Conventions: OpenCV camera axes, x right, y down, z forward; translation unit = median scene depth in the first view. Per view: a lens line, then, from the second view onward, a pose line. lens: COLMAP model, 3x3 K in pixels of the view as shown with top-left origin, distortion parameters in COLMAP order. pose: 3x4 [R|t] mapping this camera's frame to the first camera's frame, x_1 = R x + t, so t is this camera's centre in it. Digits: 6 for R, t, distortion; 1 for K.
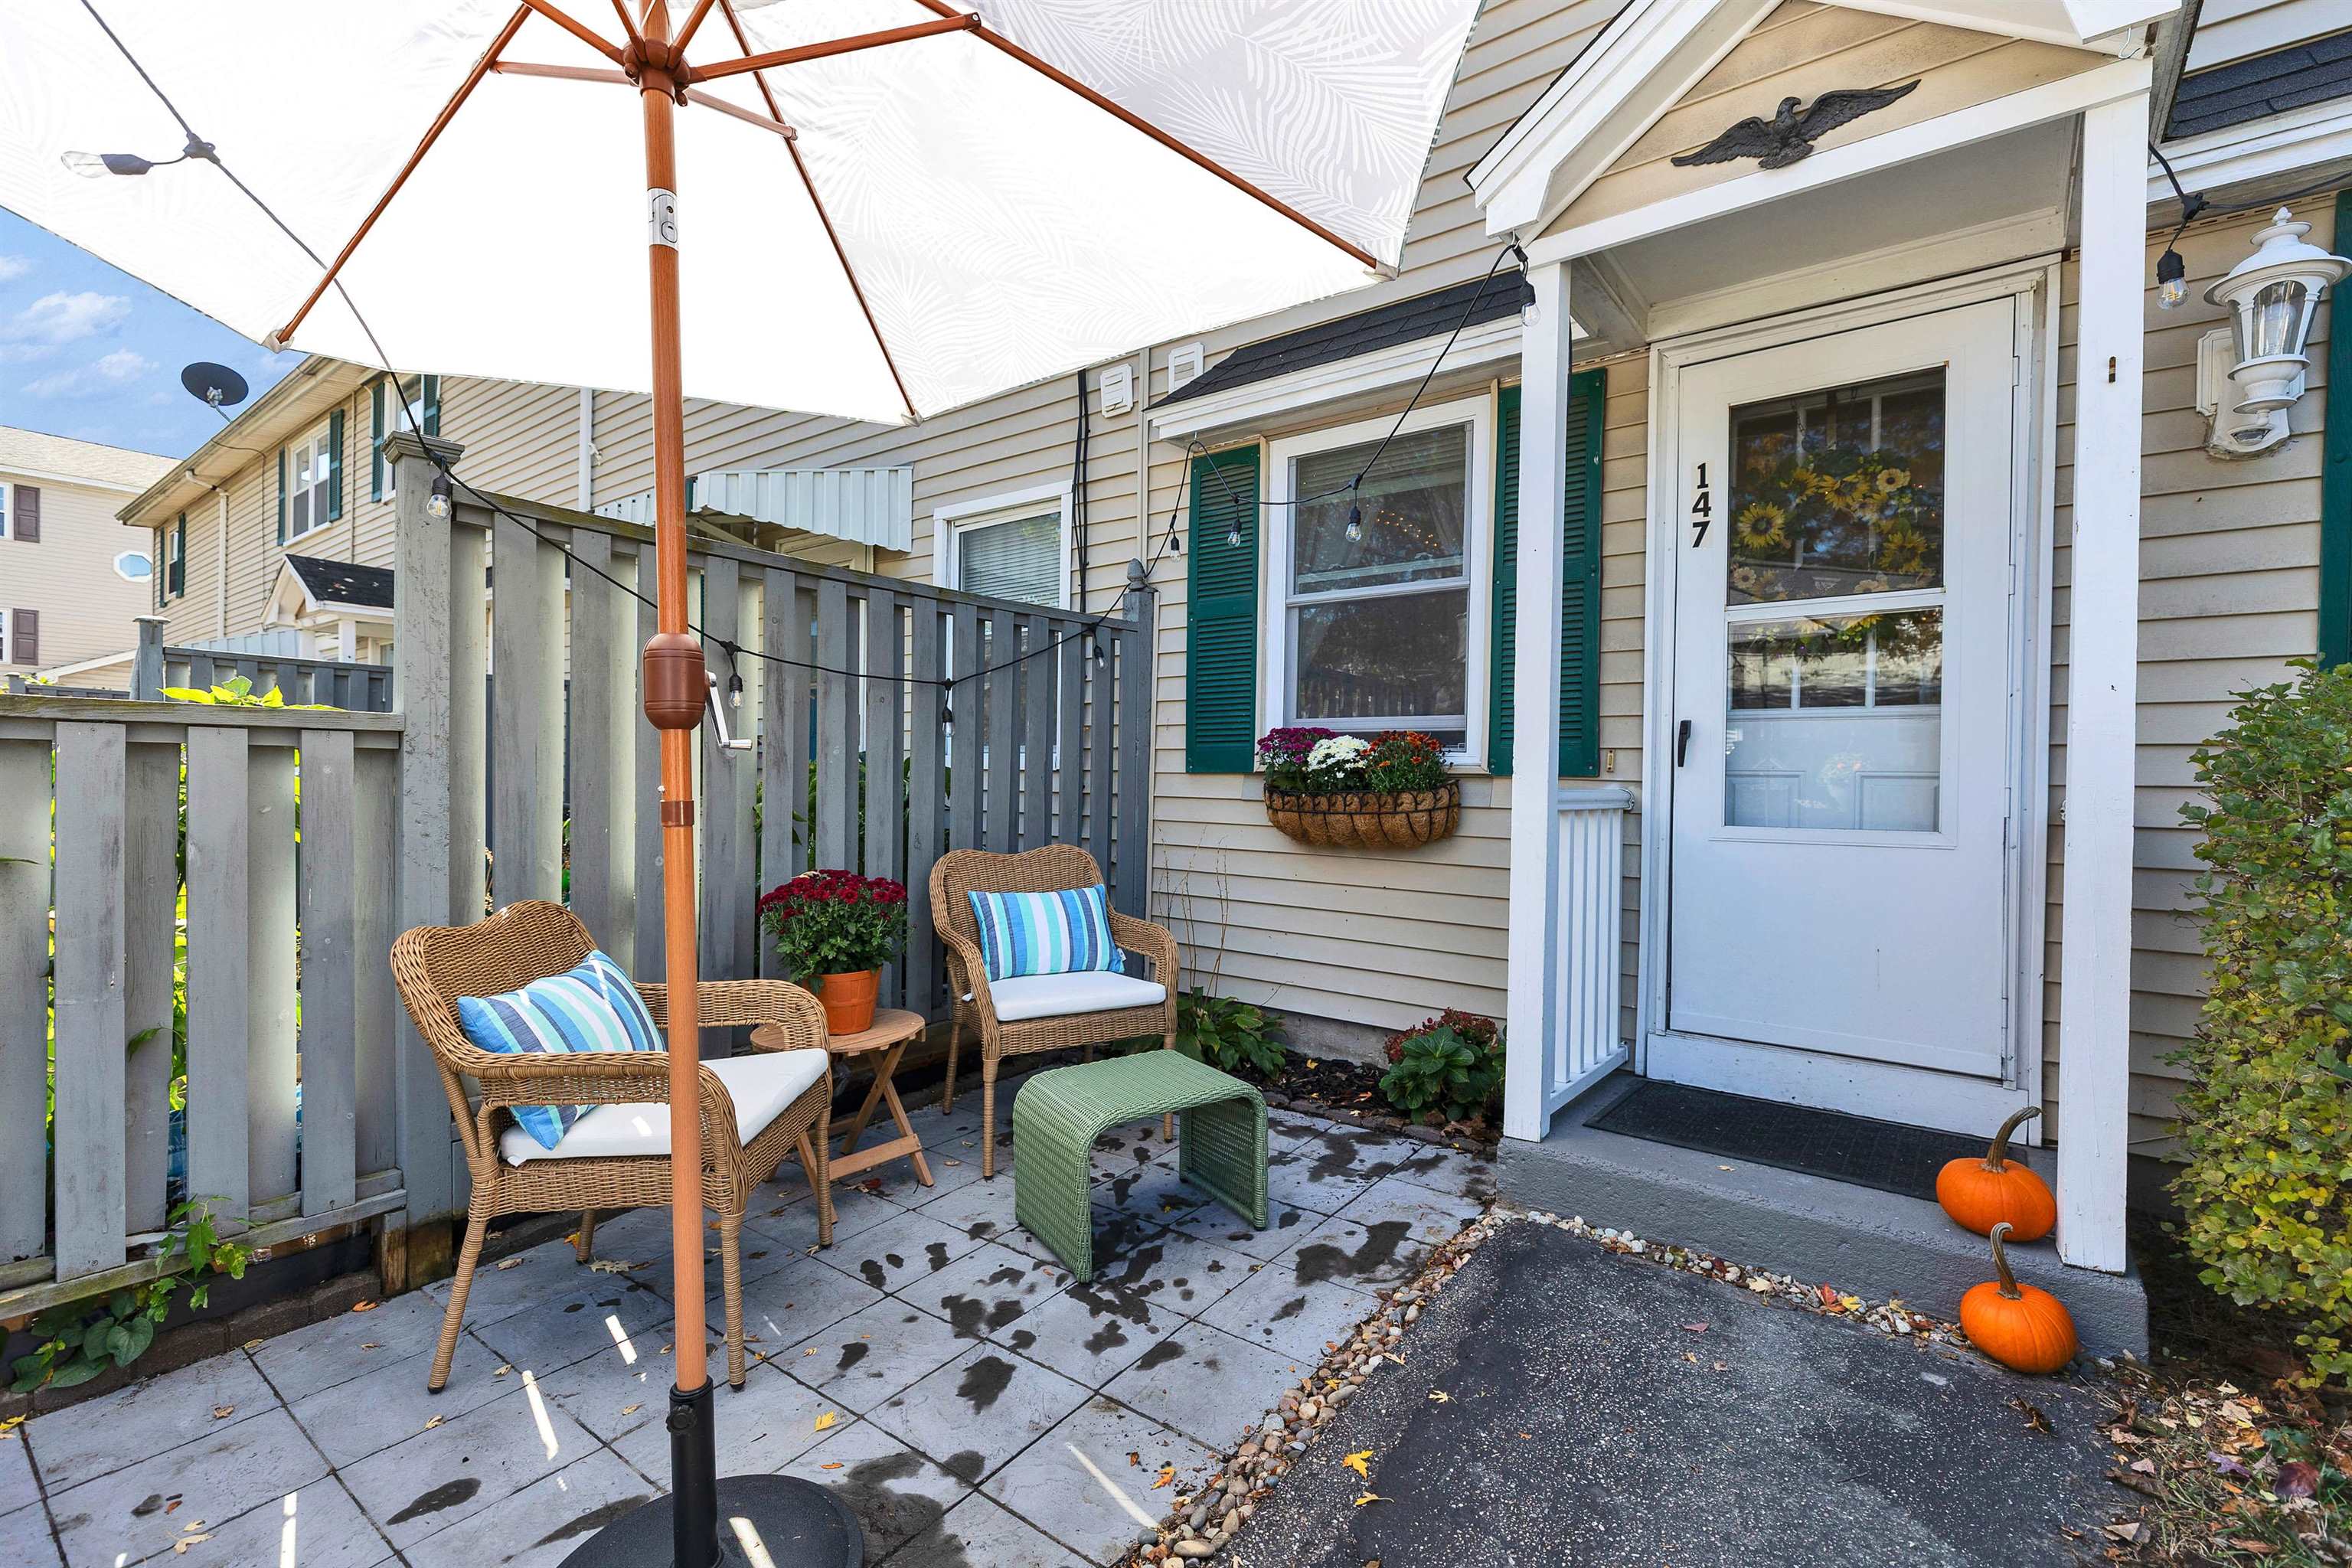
lens RADIAL K [[1049.6, 0, 1172.9], [0, 1049.6, 790.8], [0, 0, 1]] dist [0.005680, 0.000567]
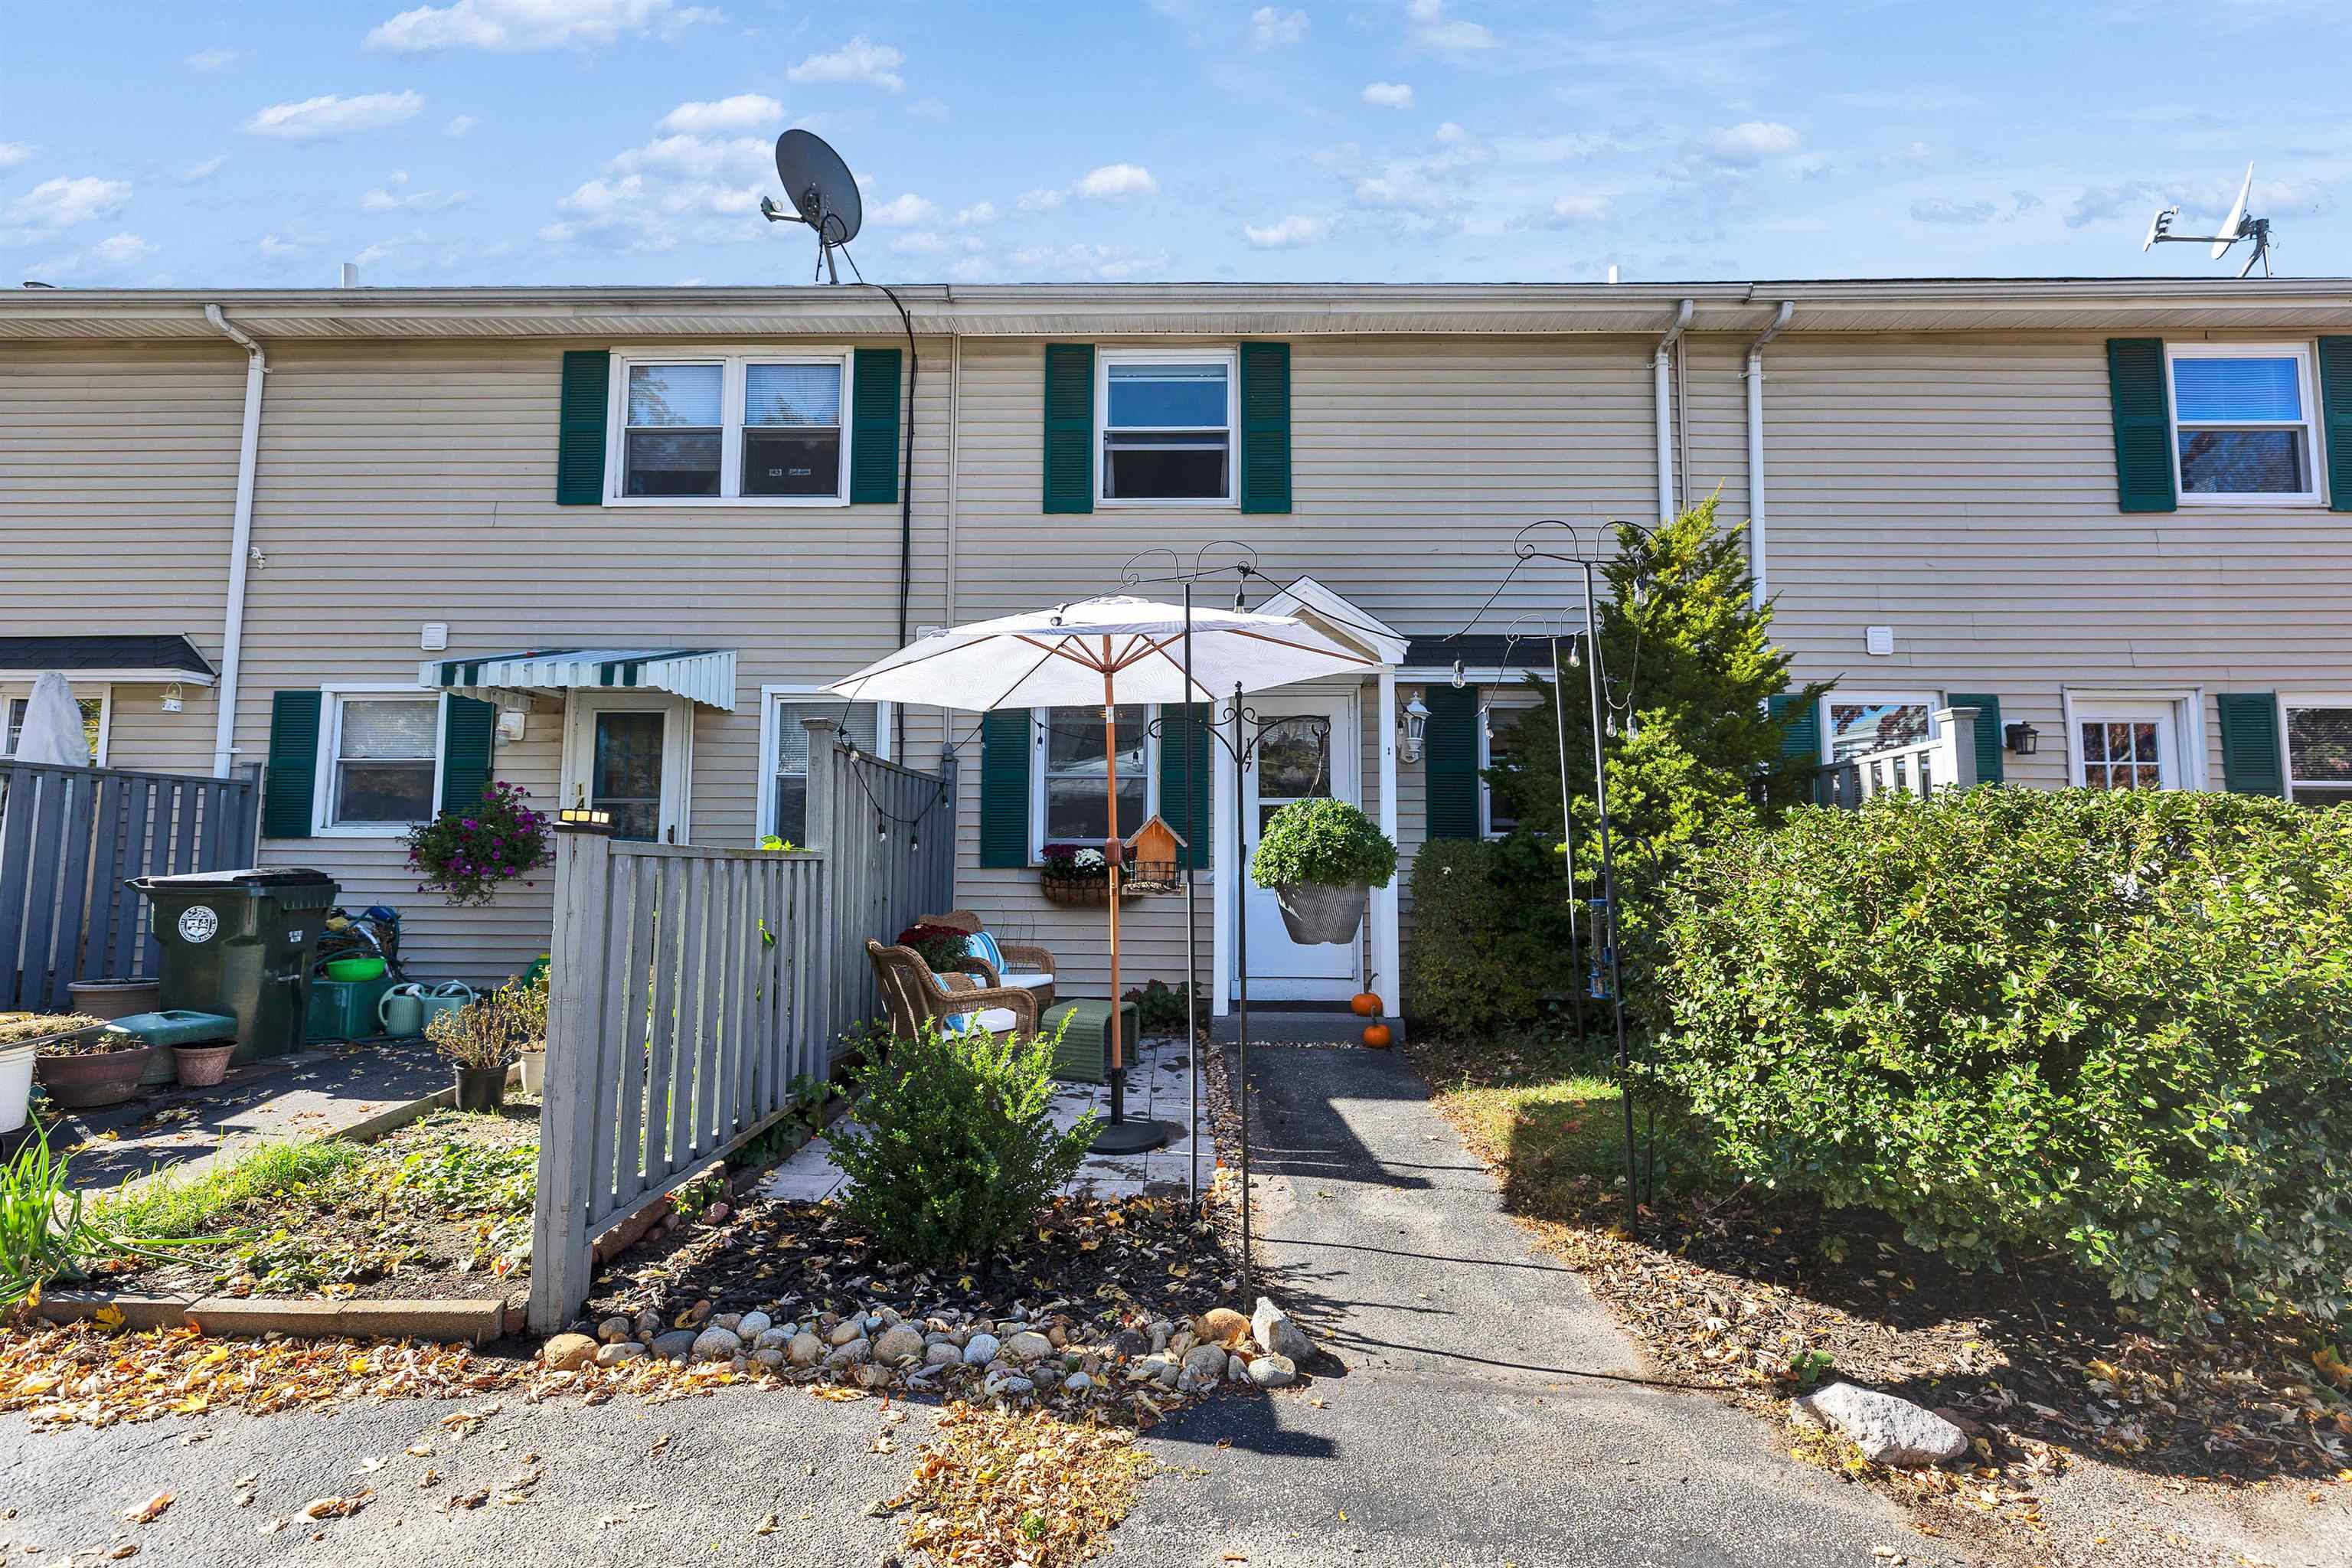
lens RADIAL K [[1049.6, 0, 1175.5], [0, 1049.6, 778.9], [0, 0, 1]] dist [0.005680, 0.000567]
pose [[0.814303, 0.050349, 0.578252, -0.756404], [0.009250, 0.994979, -0.099660, 0.012385], [-0.580366, 0.086502, 0.809749, -0.623496]]
